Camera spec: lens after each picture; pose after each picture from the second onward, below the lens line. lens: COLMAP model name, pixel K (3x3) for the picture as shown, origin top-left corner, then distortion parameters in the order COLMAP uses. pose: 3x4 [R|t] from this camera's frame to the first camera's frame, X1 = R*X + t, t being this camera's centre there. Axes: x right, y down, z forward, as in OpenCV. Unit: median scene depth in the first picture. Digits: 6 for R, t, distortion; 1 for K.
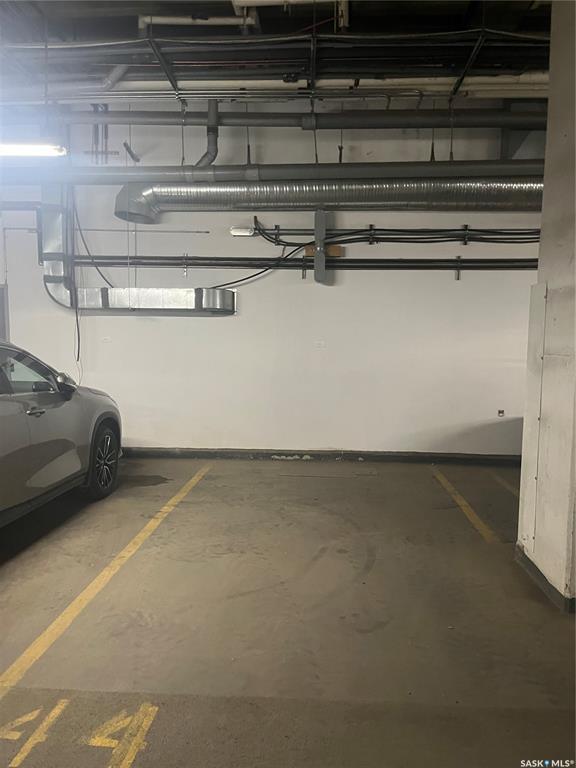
lens RADIAL K [[579.3, 0, 286.4], [0, 579.3, 387.3], [0, 0, 1]] dist [0.019924, -0.024789]
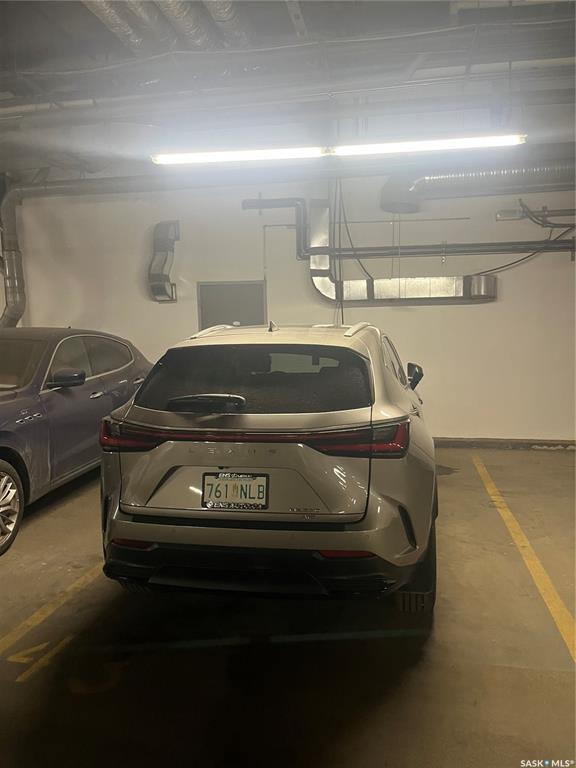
lens RADIAL K [[579.3, 0, 290.6], [0, 579.3, 387.4], [0, 0, 1]] dist [0.019924, -0.024789]
pose [[0.988143, -0.011245, -0.153123, -0.290718], [0.014036, 0.999754, 0.017157, -0.002073], [0.152893, -0.019103, 0.988058, -0.022885]]
